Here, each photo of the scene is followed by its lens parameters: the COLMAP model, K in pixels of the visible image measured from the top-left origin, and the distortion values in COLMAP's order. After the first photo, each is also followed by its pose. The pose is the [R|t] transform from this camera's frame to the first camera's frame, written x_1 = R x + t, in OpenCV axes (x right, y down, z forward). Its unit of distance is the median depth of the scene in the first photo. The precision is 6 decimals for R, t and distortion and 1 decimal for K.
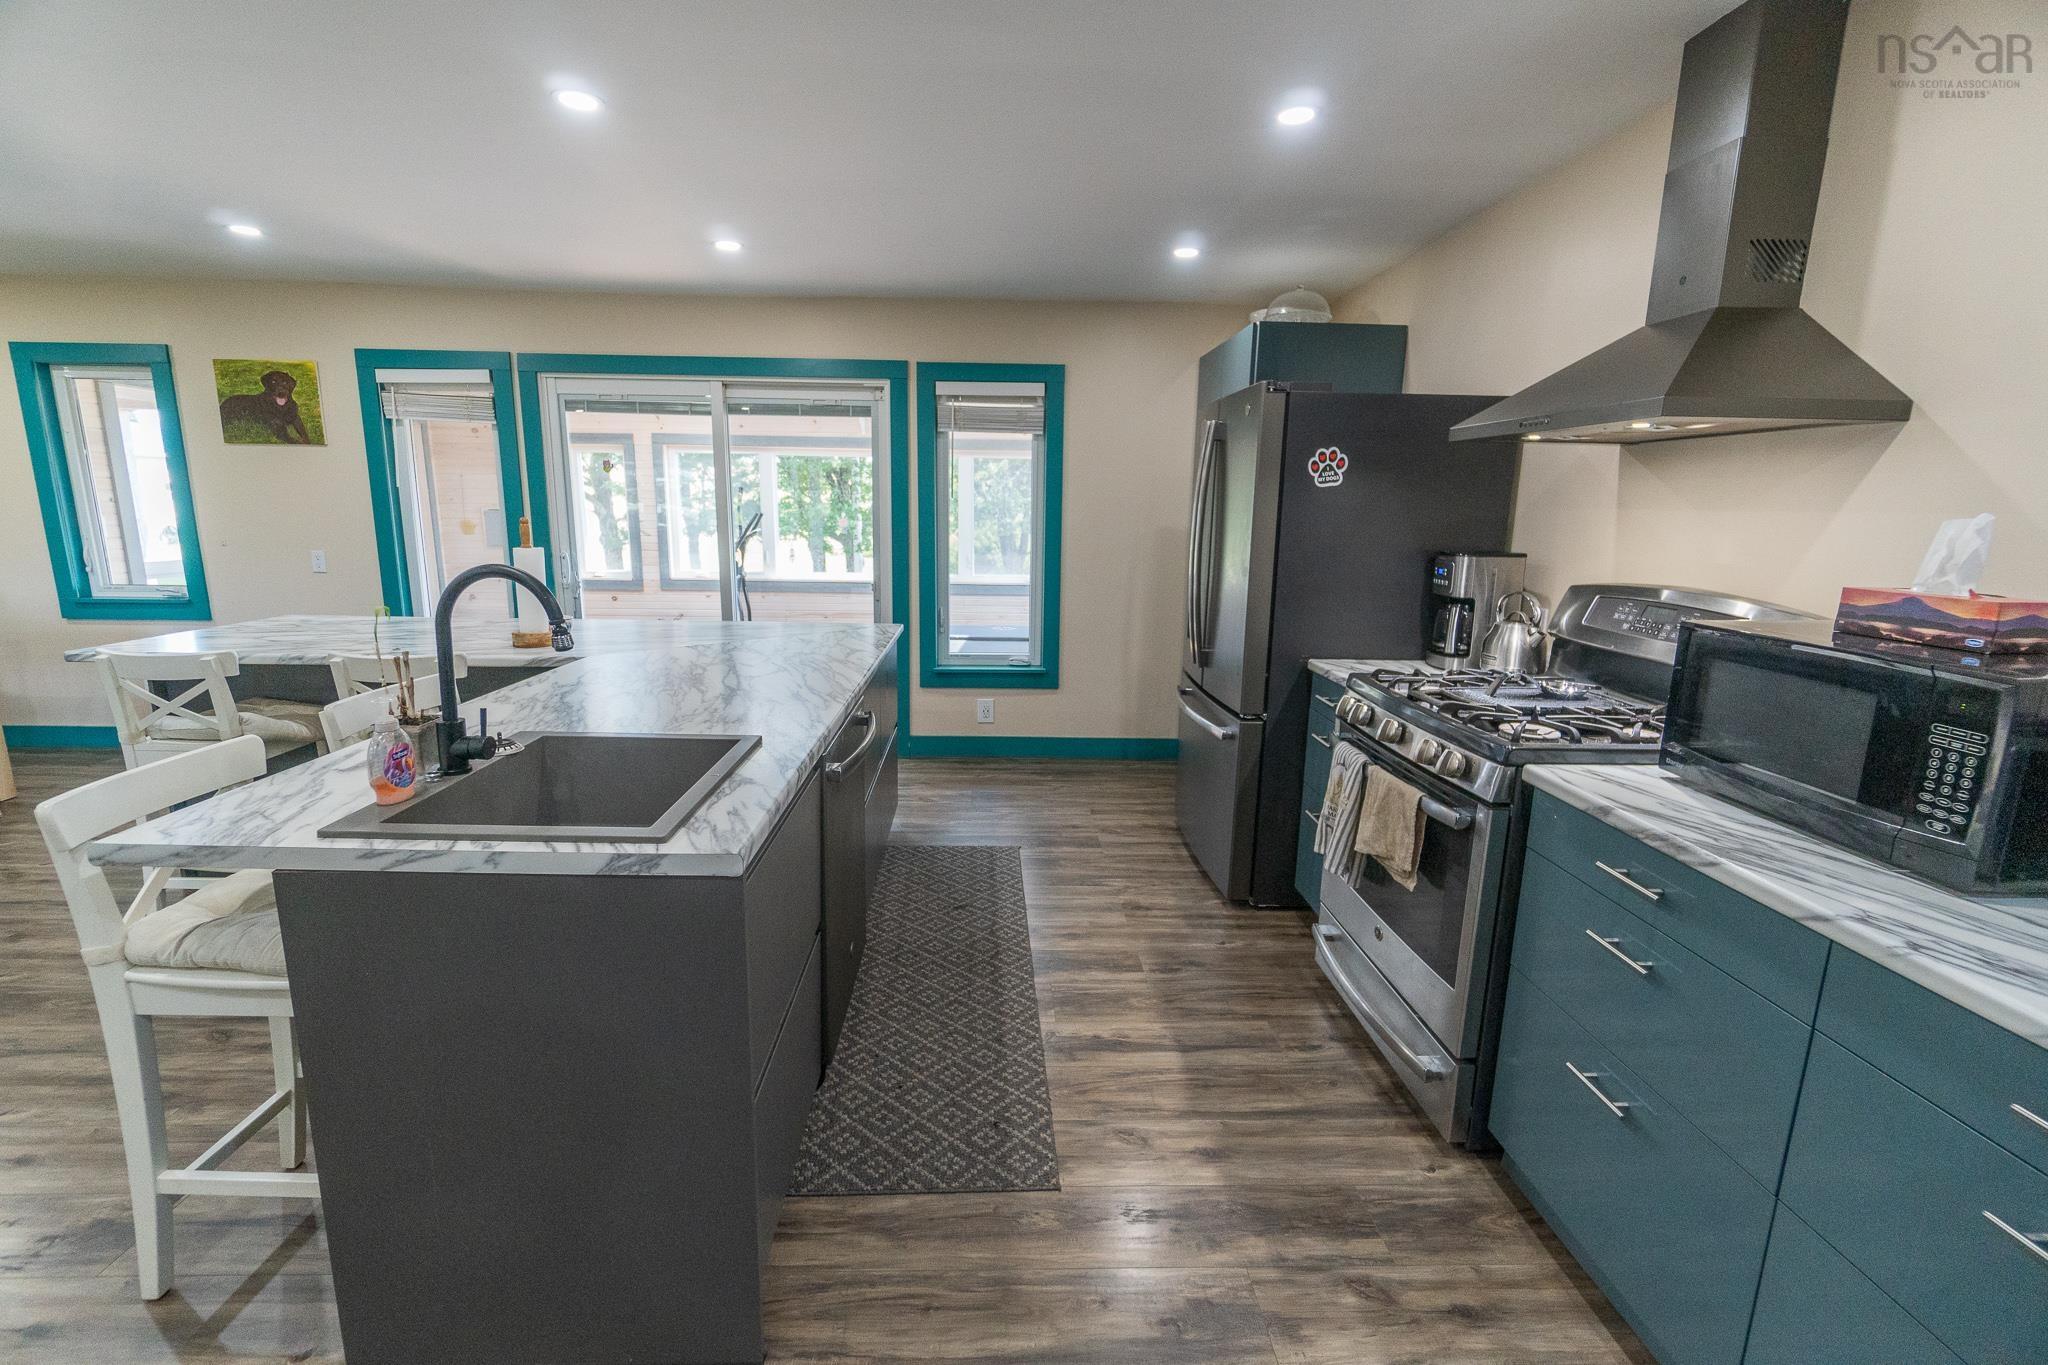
lens RADIAL K [[886.7, 0, 1019.8], [0, 886.7, 677.5], [0, 0, 1]] dist [-0.007159, 0.001977]
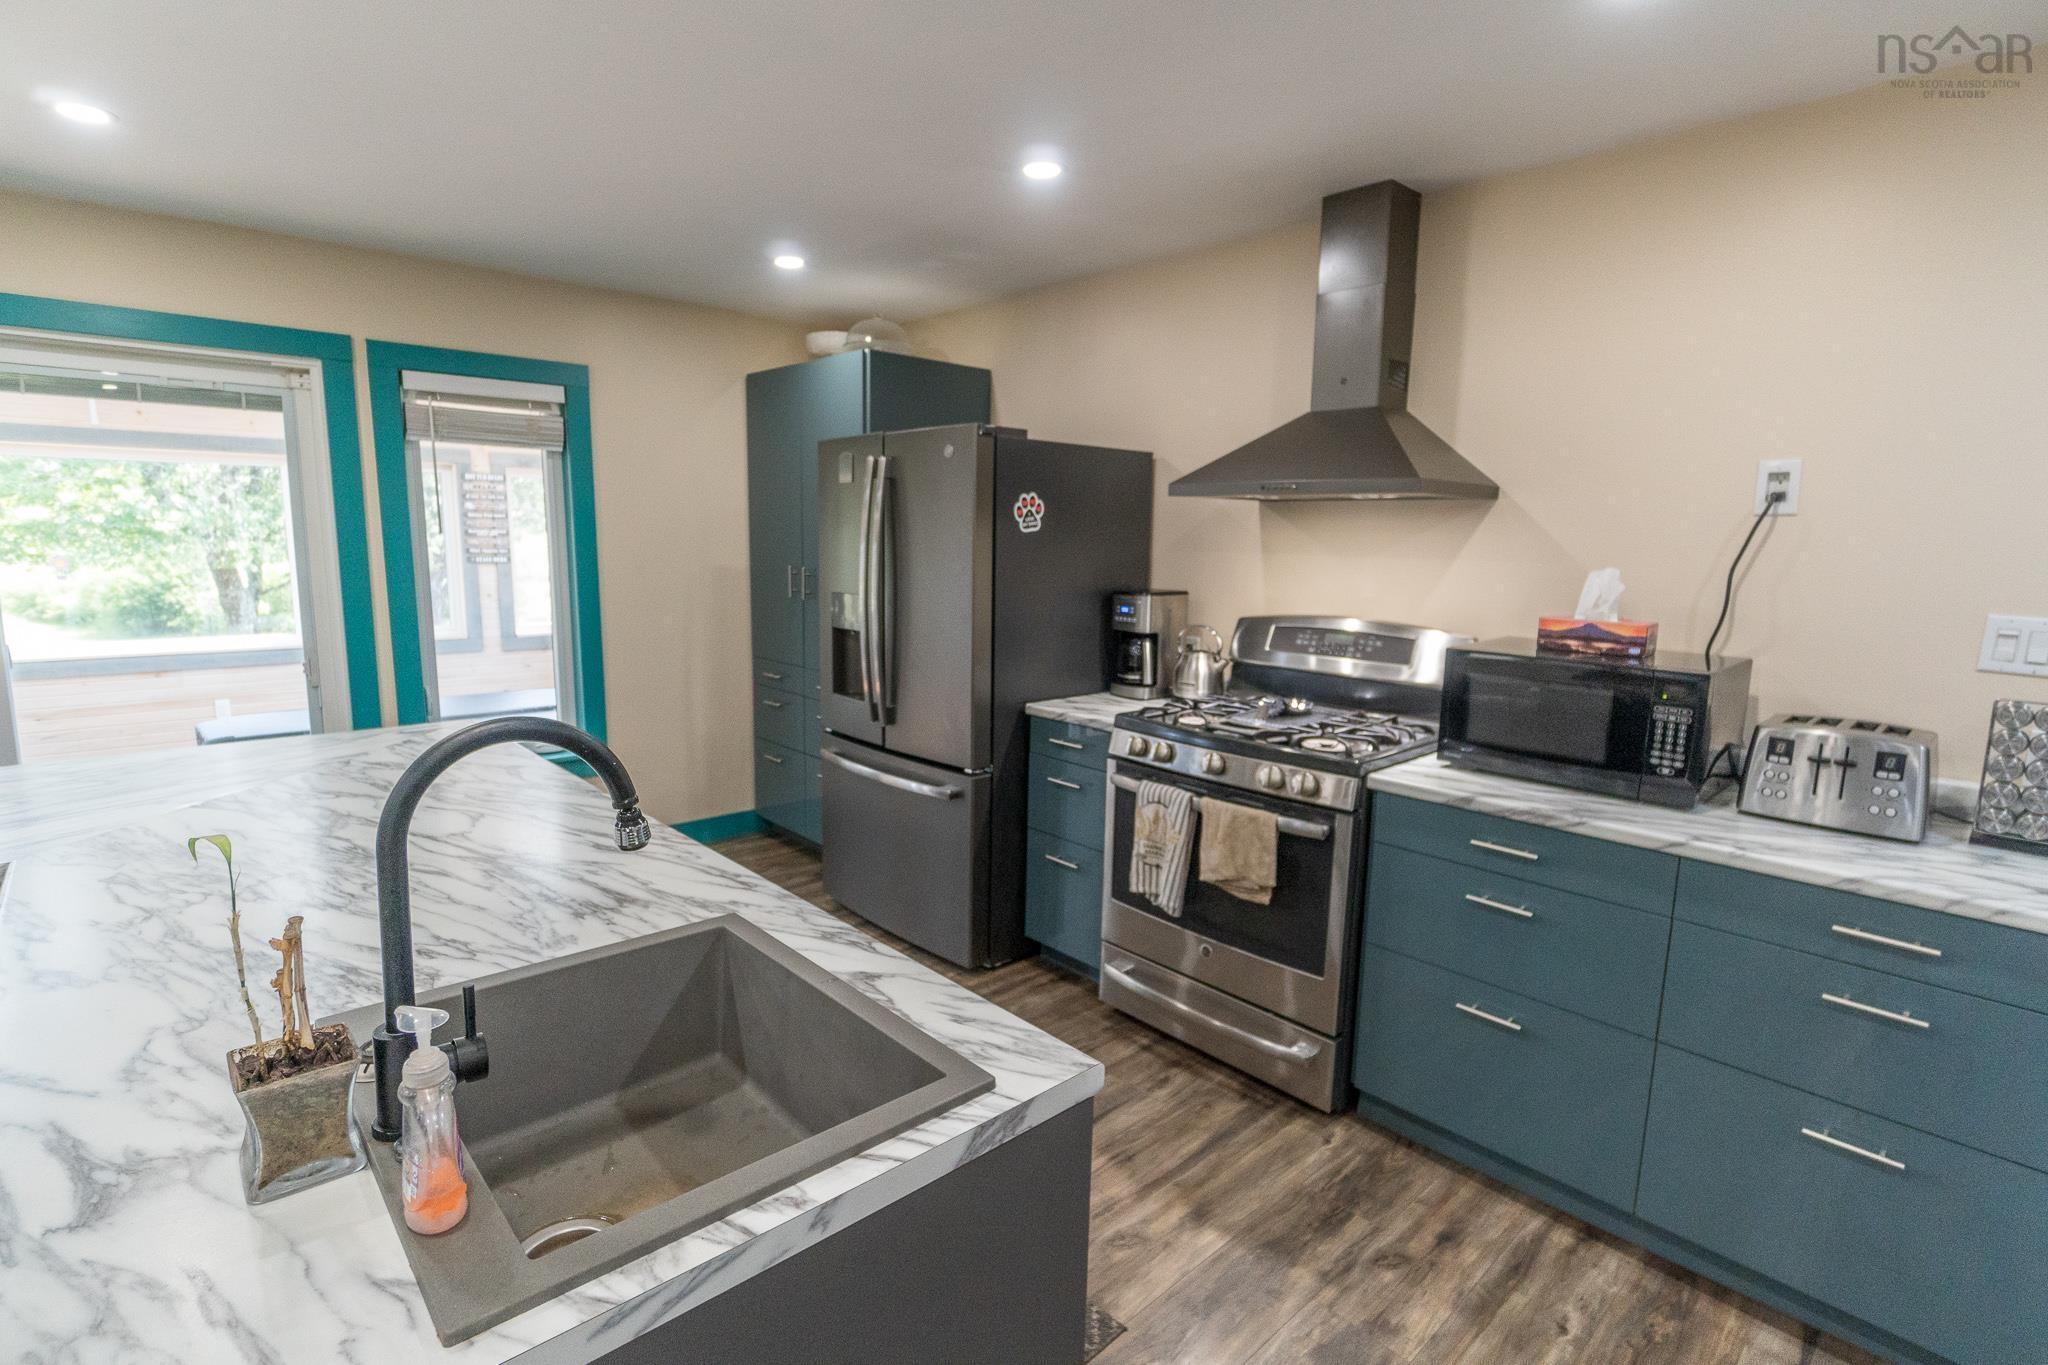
lens RADIAL K [[976.3, 0, 1020.6], [0, 976.3, 675.2], [0, 0, 1]] dist [-0.008703, 0.002750]
pose [[0.755877, -0.096572, 0.647552, -0.473303], [0.119330, 0.992816, 0.008770, -0.077703], [-0.643747, 0.070644, 0.761971, 0.209677]]
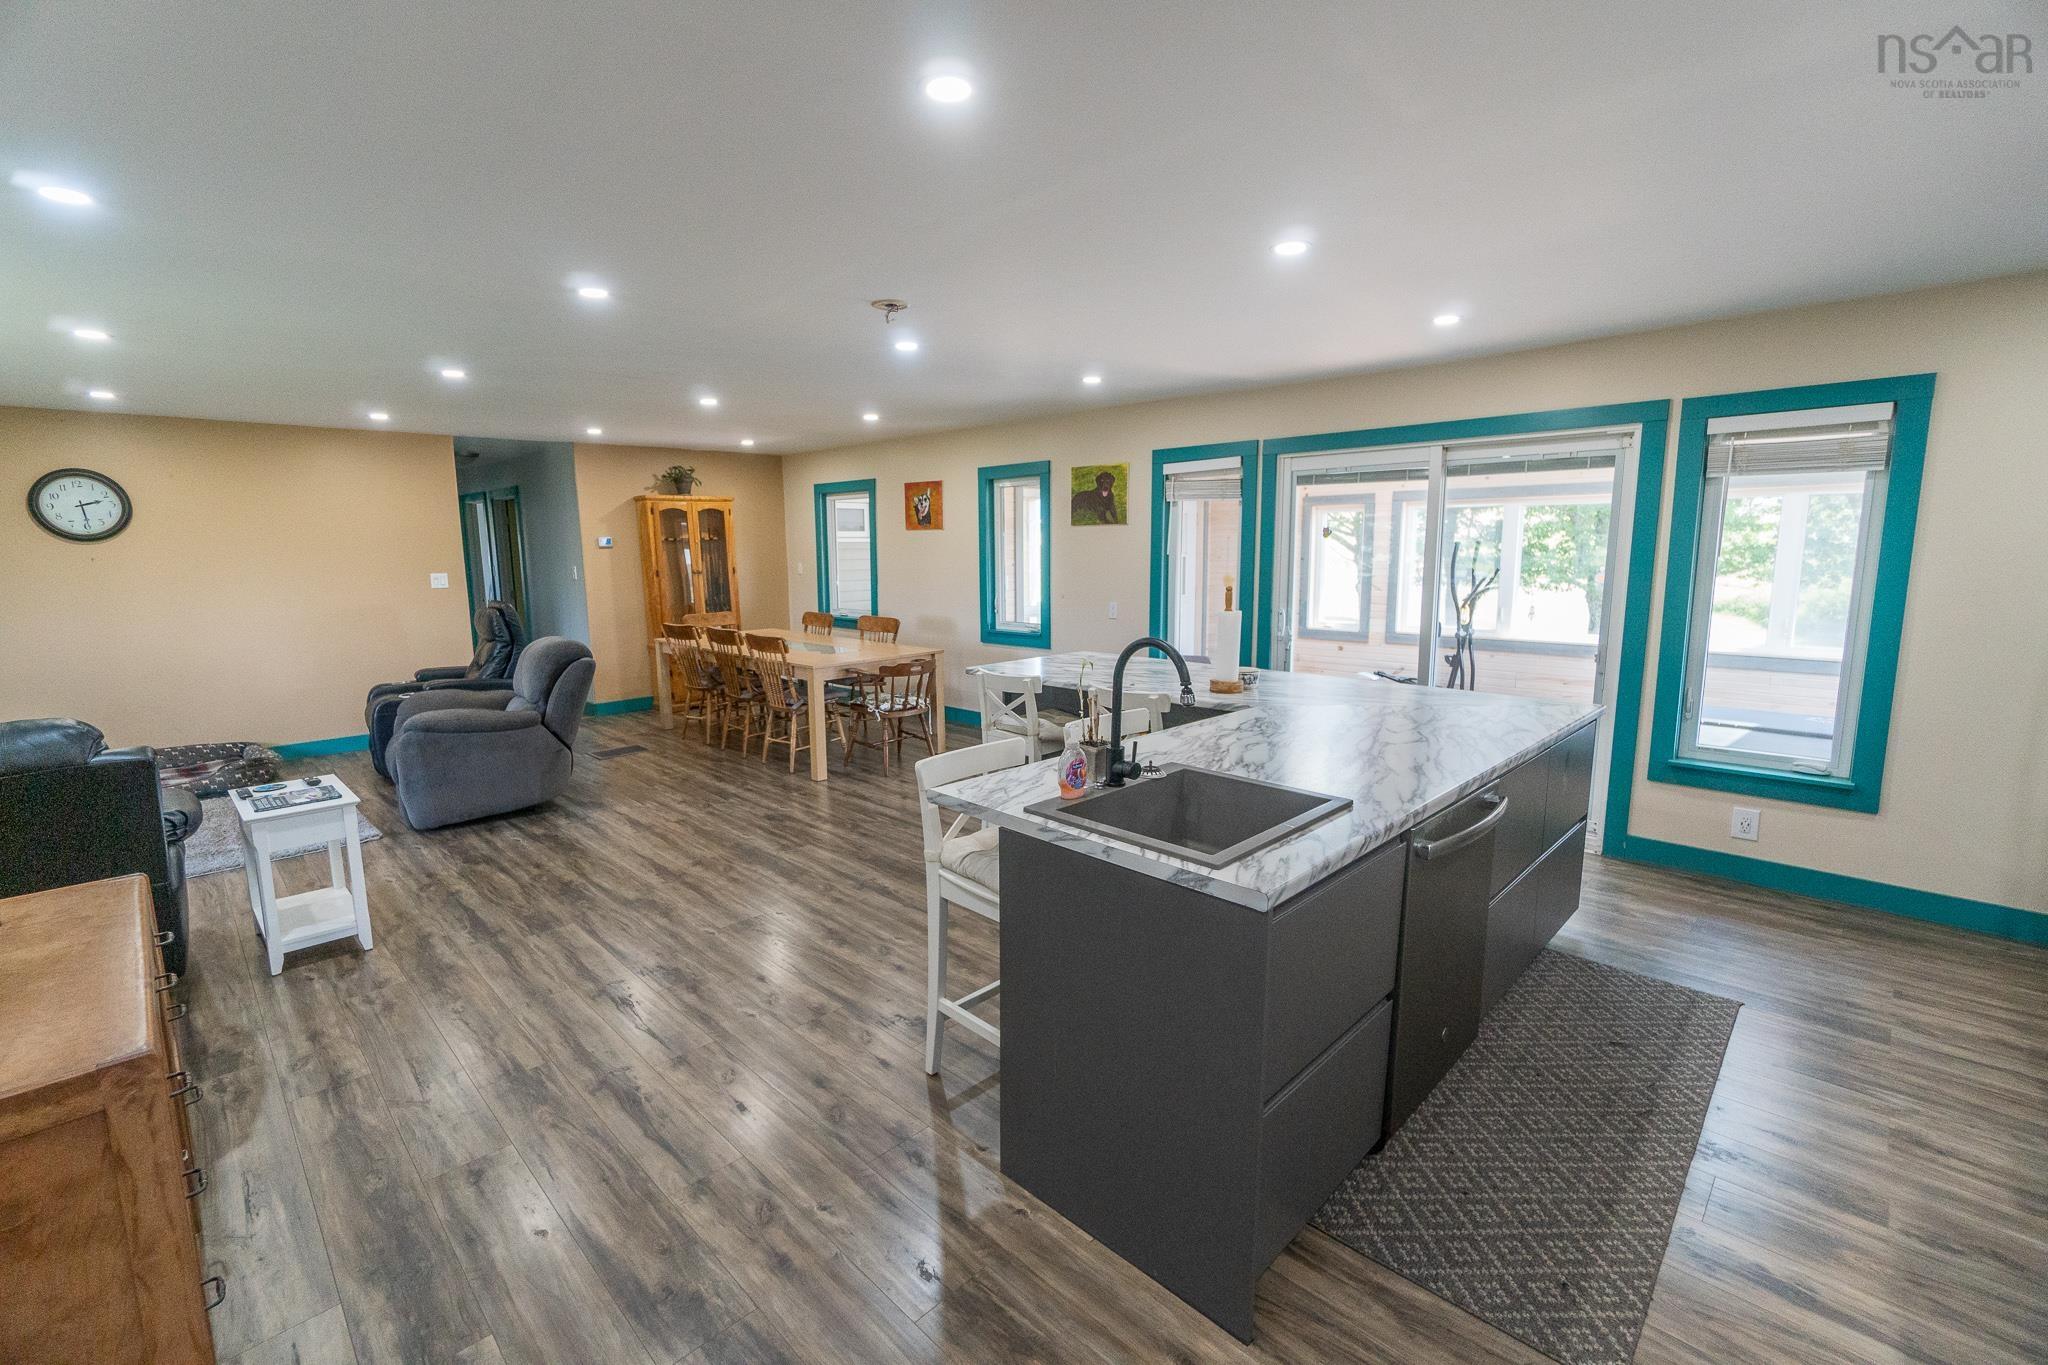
lens RADIAL K [[886.7, 0, 995.8], [0, 886.7, 670.2], [0, 0, 1]] dist [-0.007159, 0.001977]
pose [[0.672919, 0.078675, -0.735520, 0.159535], [-0.121005, 0.992642, -0.004529, -0.027726], [0.729751, 0.092049, 0.677488, -0.058066]]
